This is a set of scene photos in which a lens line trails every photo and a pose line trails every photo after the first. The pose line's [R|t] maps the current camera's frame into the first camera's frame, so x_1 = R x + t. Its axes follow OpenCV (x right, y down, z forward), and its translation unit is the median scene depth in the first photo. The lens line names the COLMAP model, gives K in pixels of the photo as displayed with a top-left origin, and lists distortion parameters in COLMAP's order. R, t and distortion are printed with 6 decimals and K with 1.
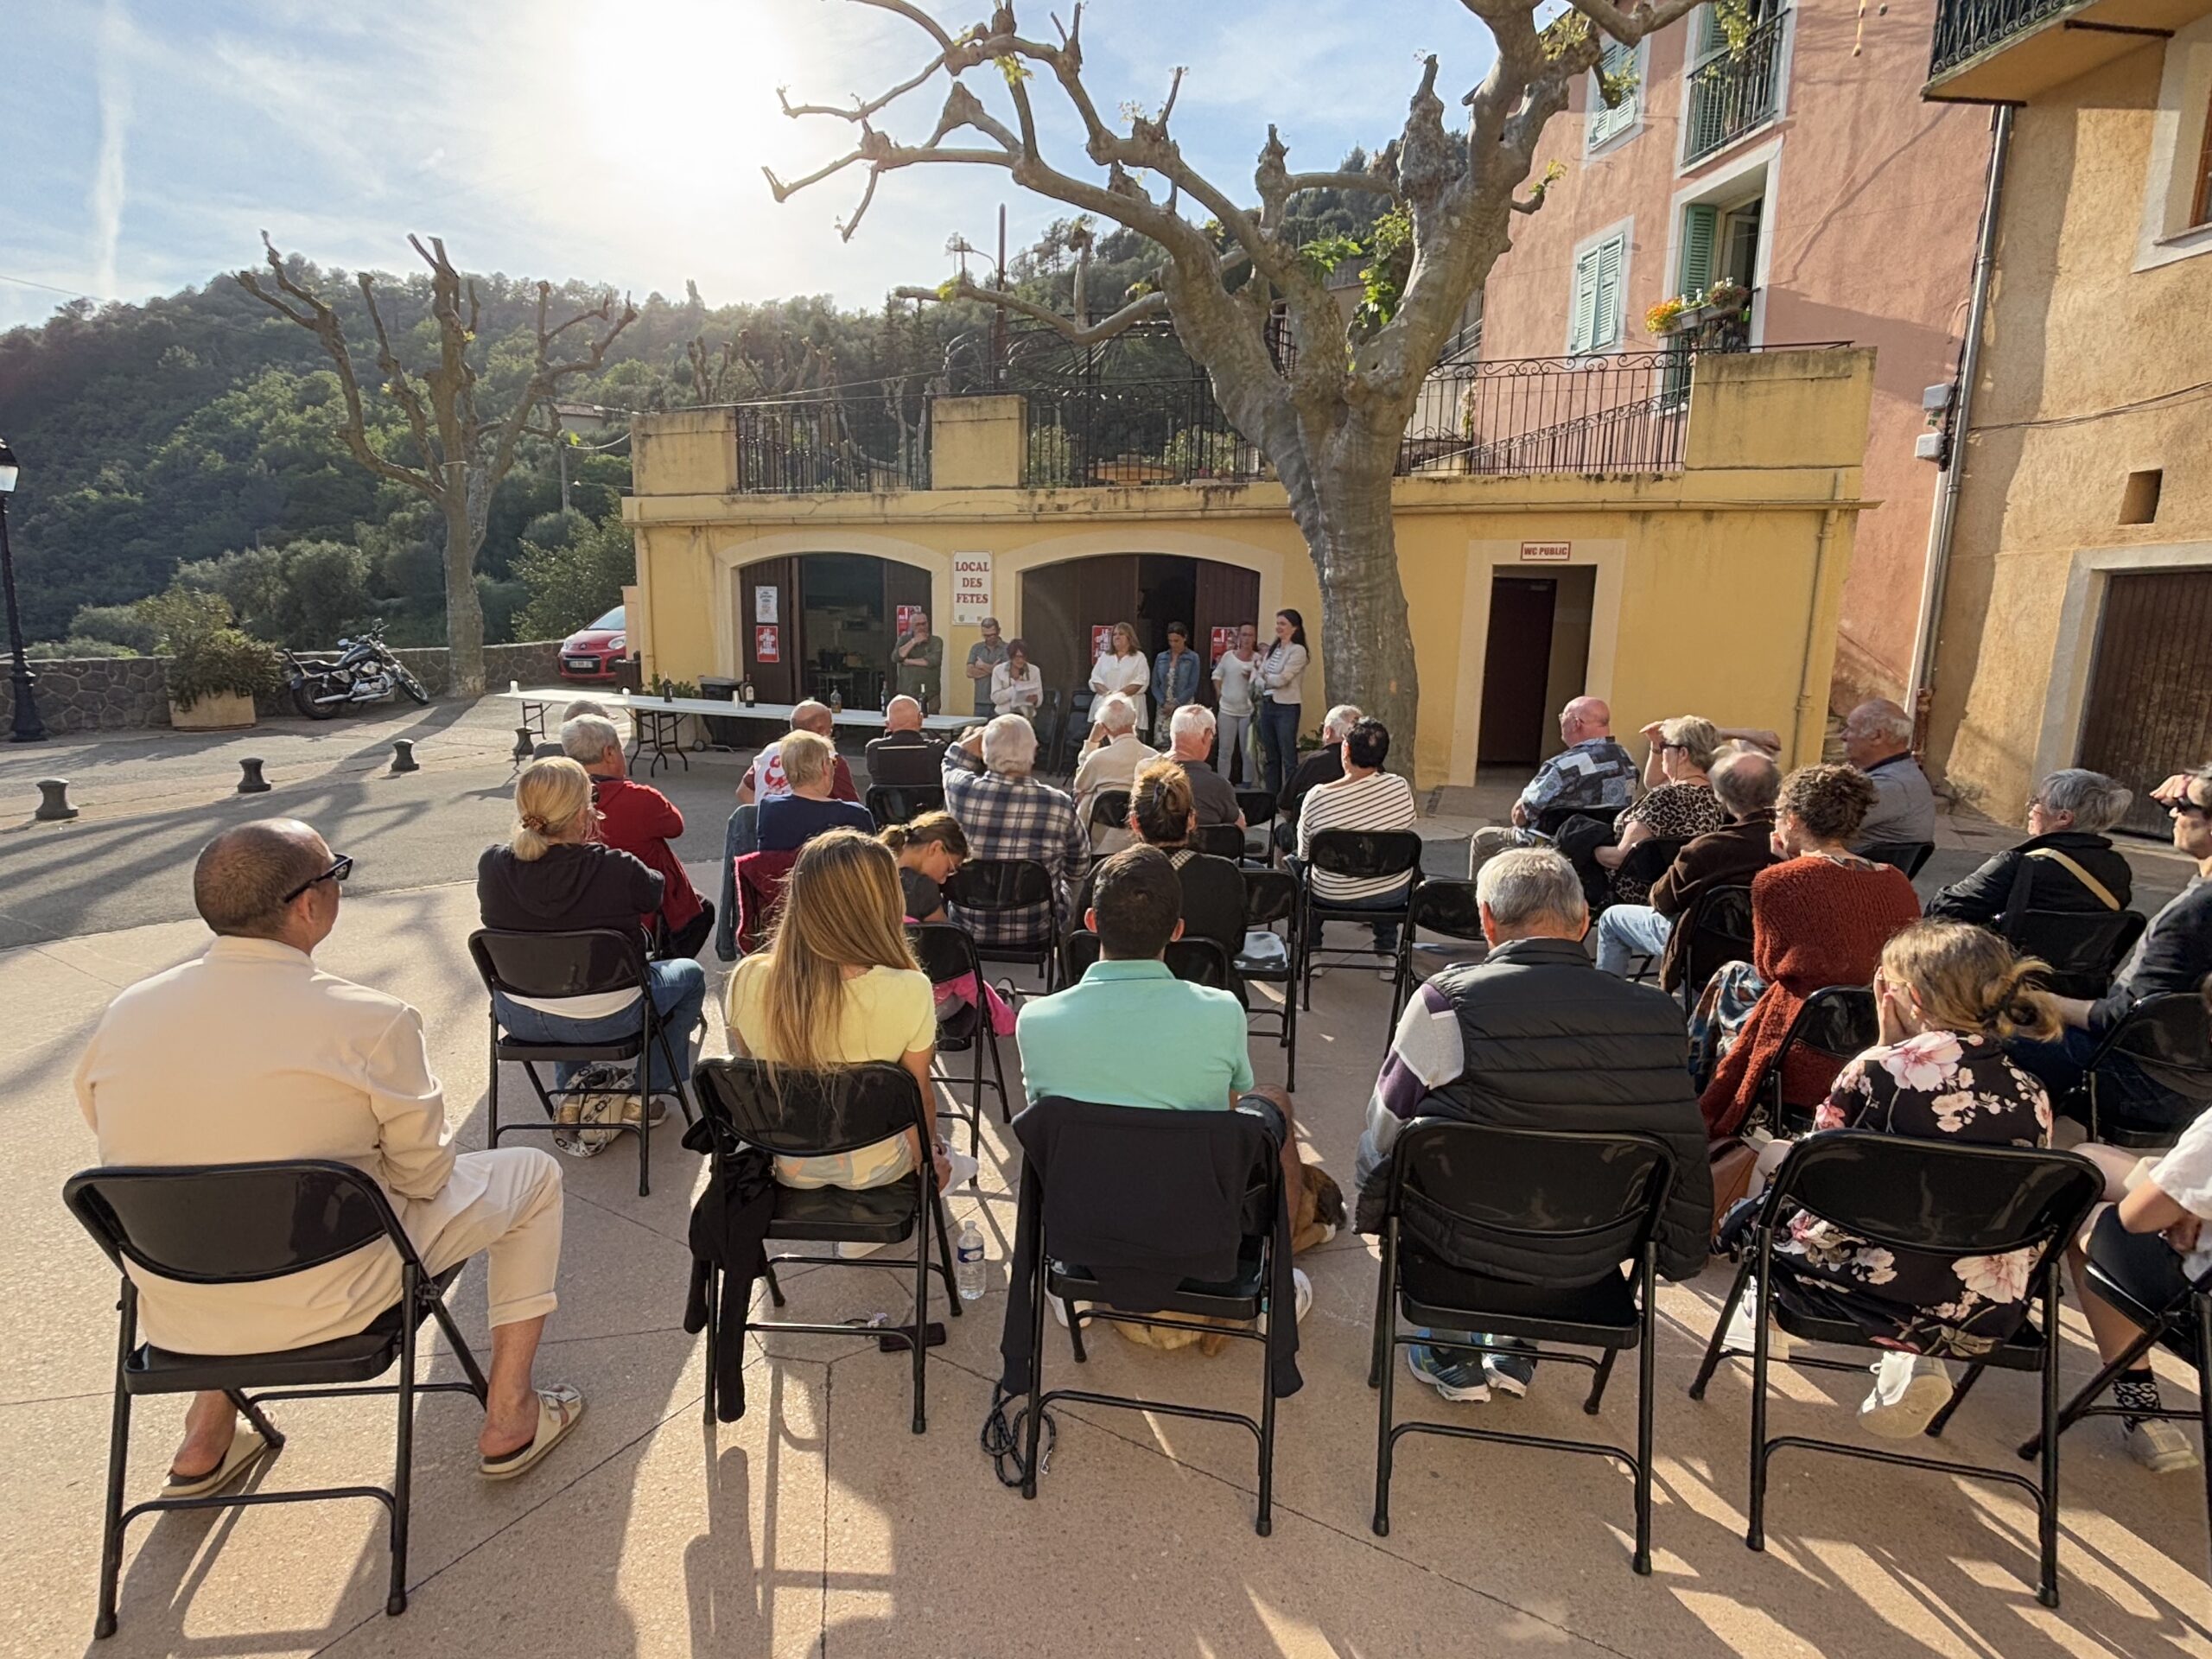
lens RADIAL K [[1144.2, 0, 1103.3], [0, 1144.2, 832.2], [0, 0, 1]] dist [0.011437, -0.005502]
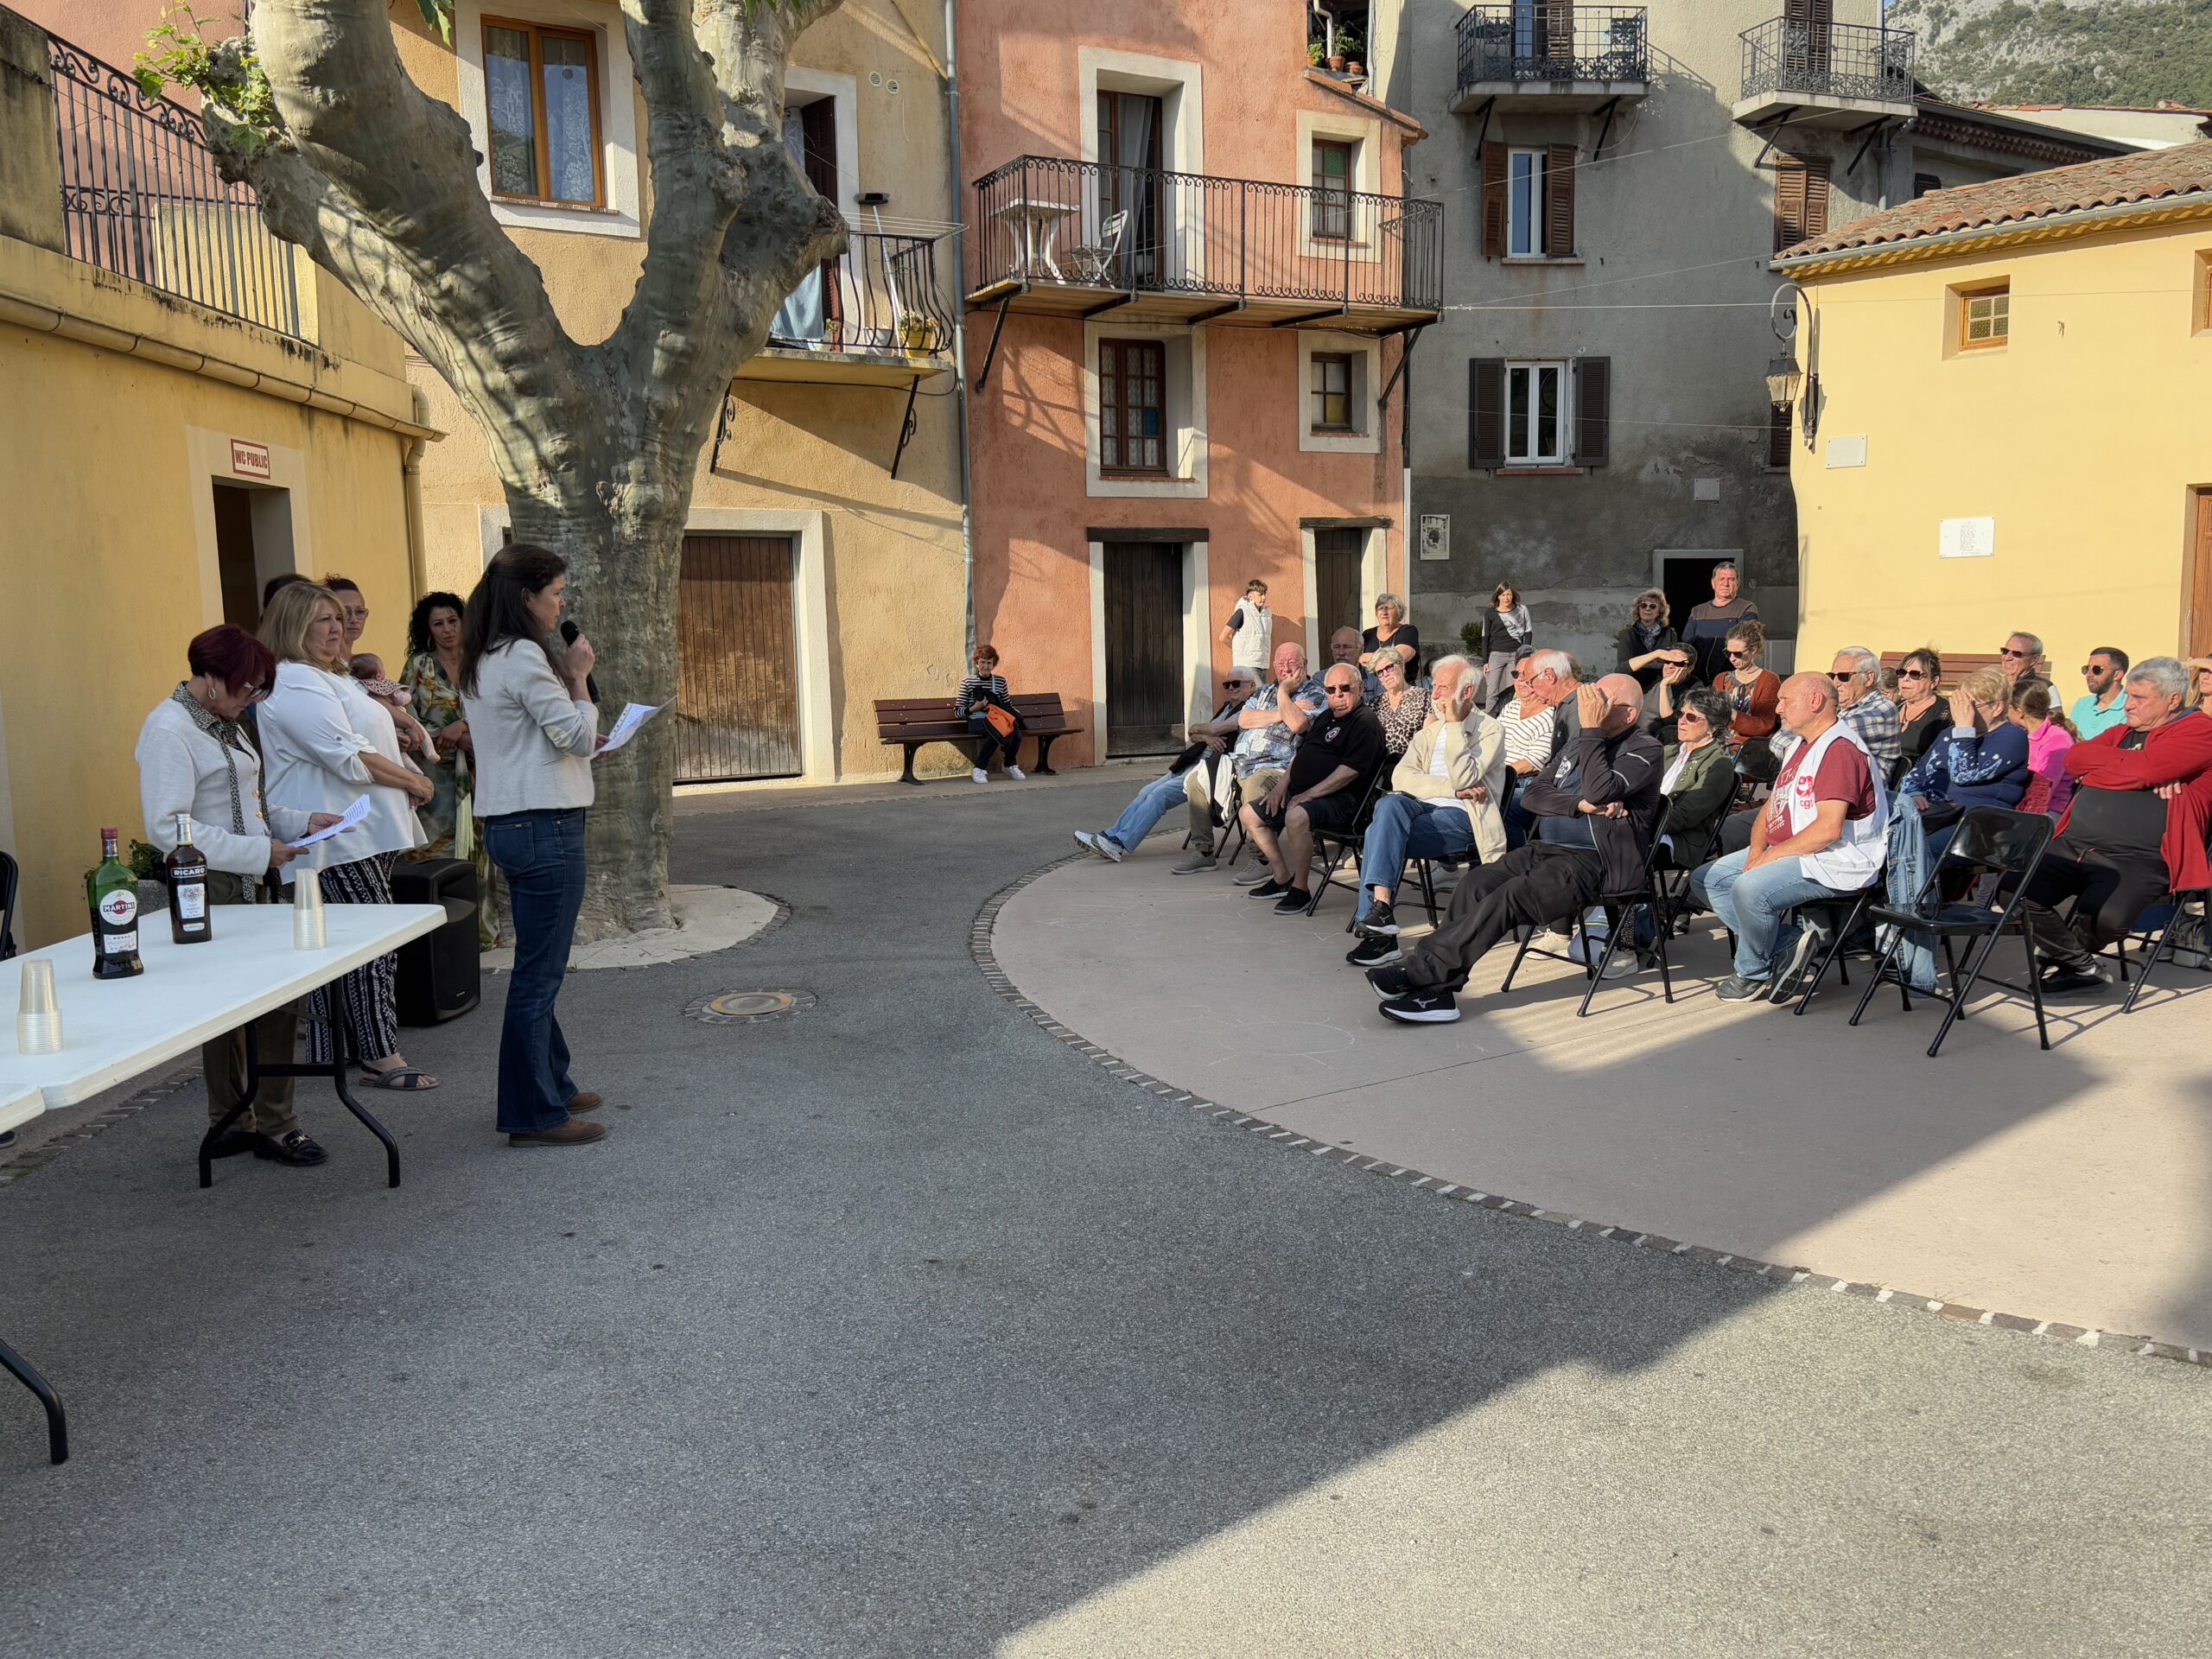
lens RADIAL K [[1763.1, 0, 1127.5], [0, 1763.1, 846.2], [0, 0, 1]] dist [0.023815, -0.027188]
pose [[-0.385167, -0.134265, 0.913028, -0.645736], [0.170820, 0.961890, 0.213512, -0.179482], [-0.906900, 0.238201, -0.347553, 0.997322]]
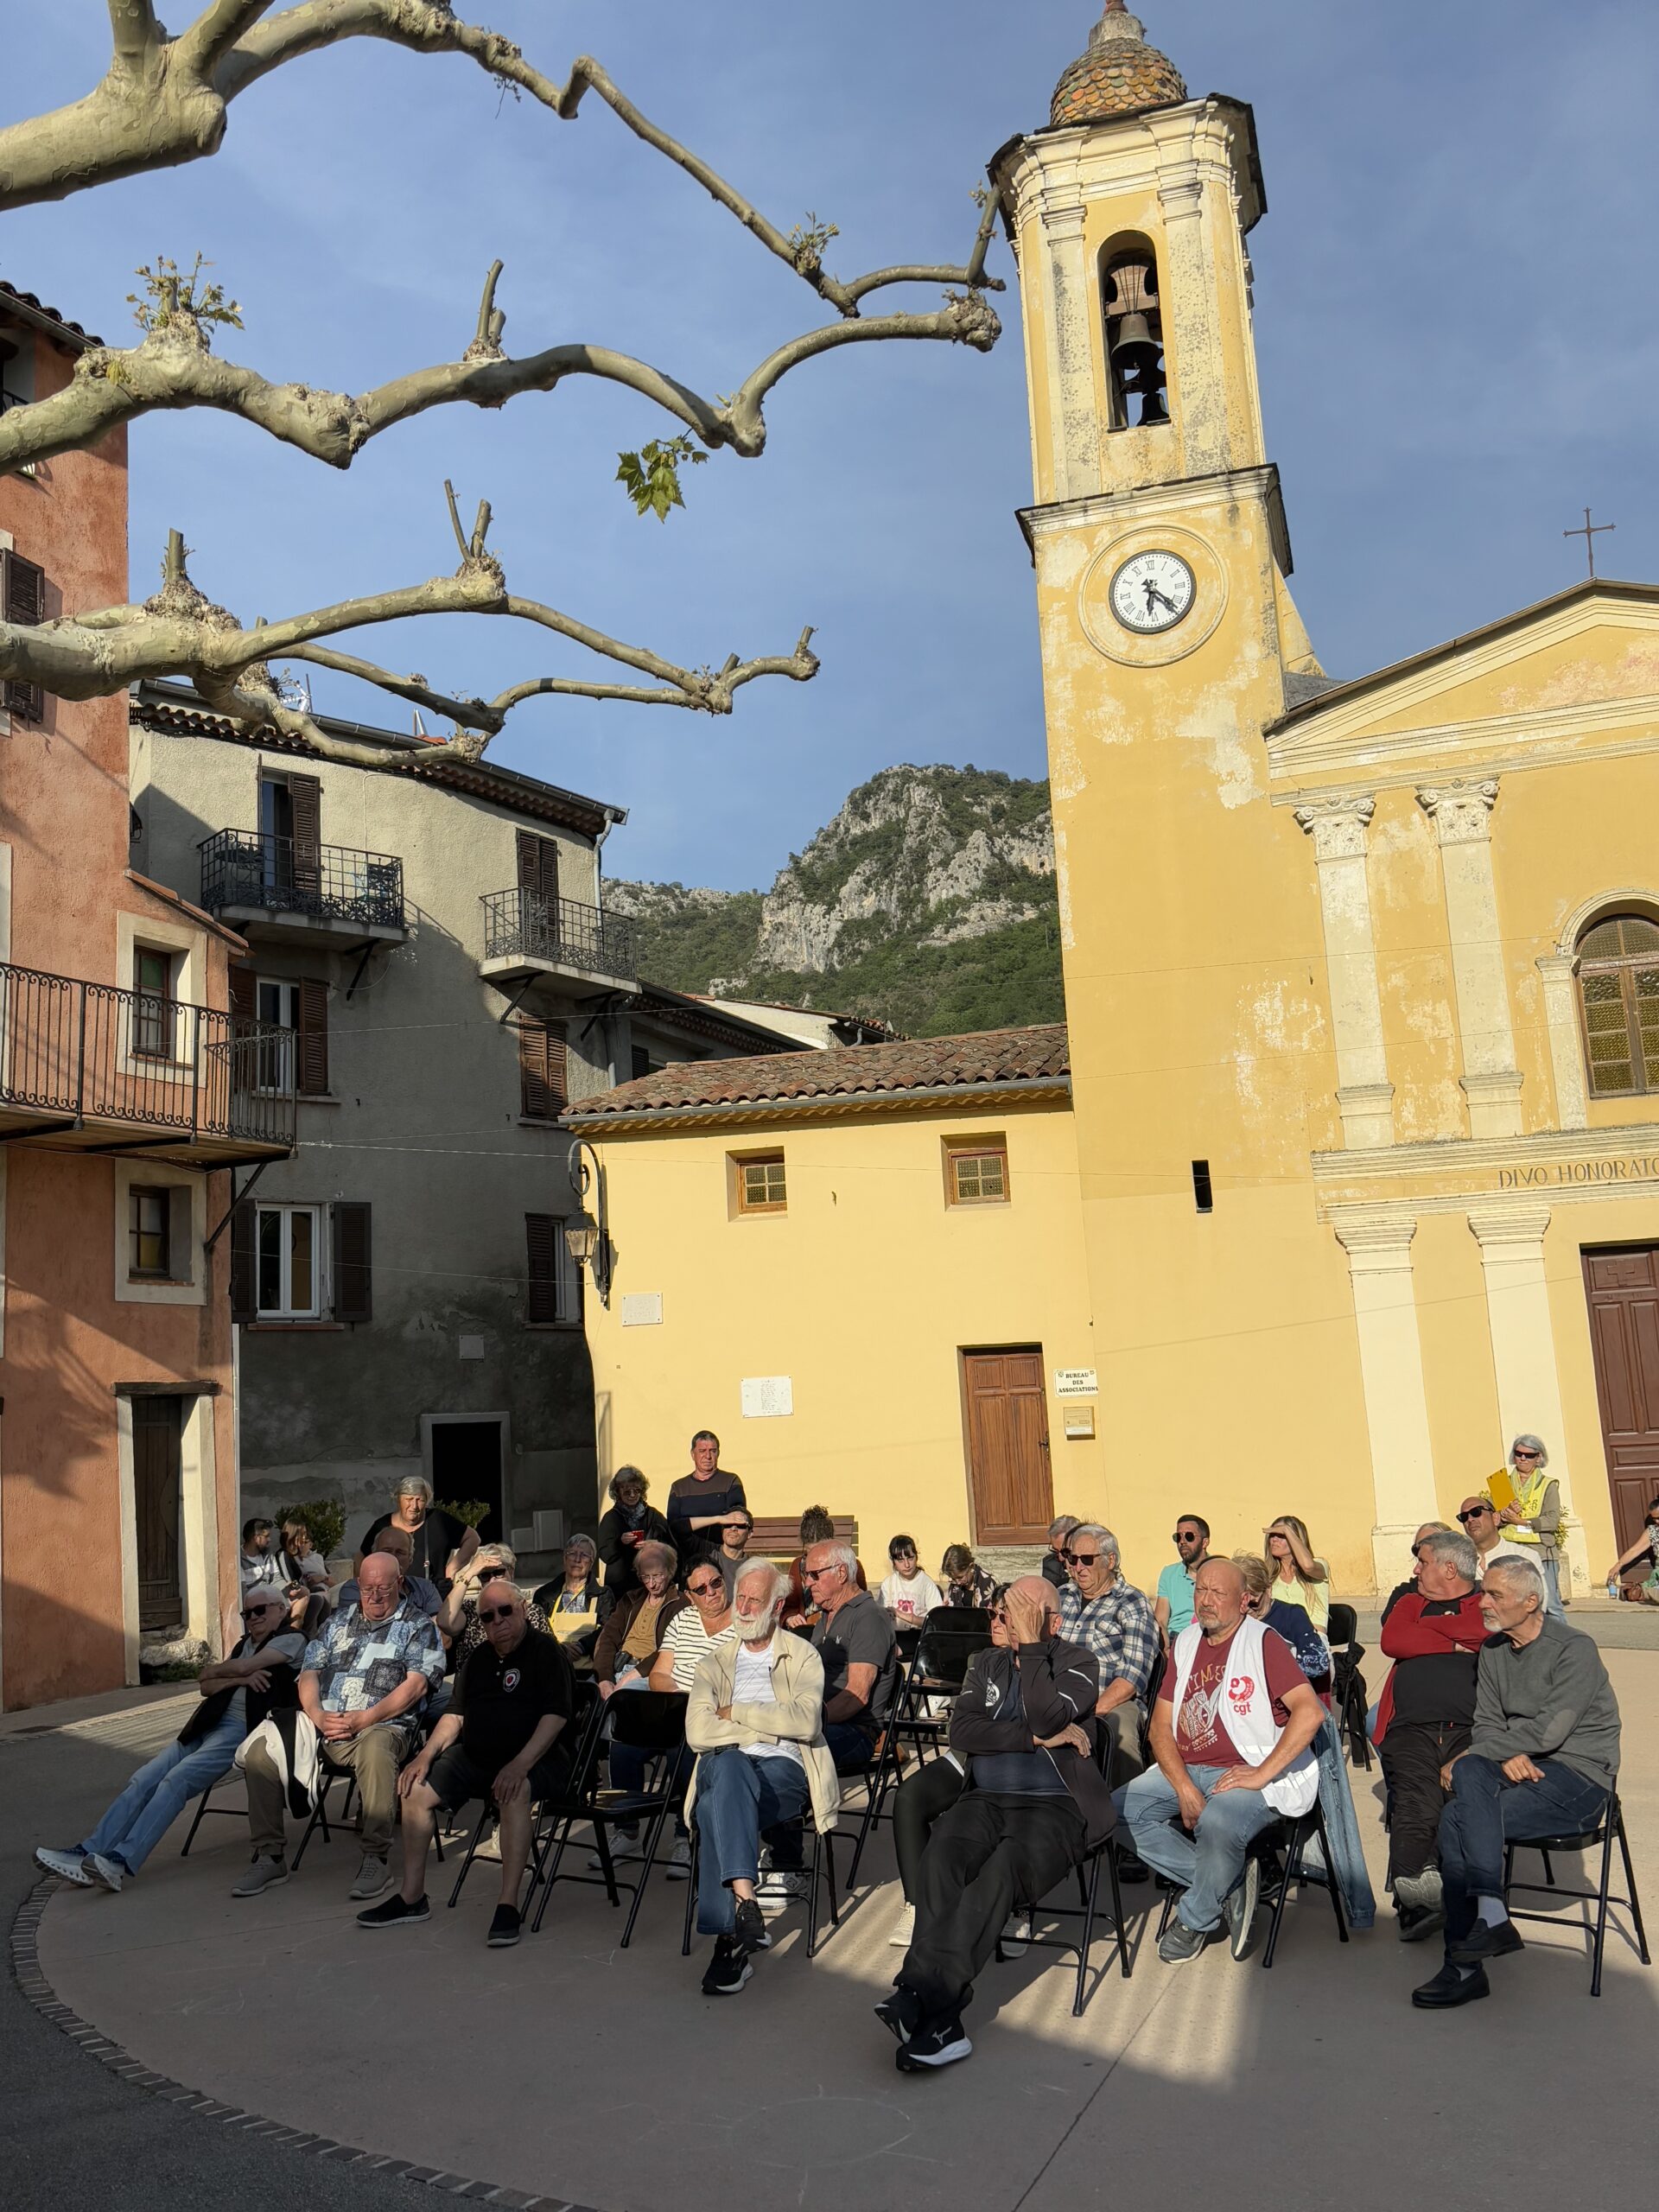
lens RADIAL K [[1953.1, 0, 833.6], [0, 1953.1, 1099.6], [0, 0, 1]] dist [0.049606, -0.050407]
pose [[-0.840058, 0.111260, 0.530964, -0.404347], [0.125015, 0.992104, -0.010099, -0.223762], [-0.527895, 0.057894, -0.847334, 1.149378]]
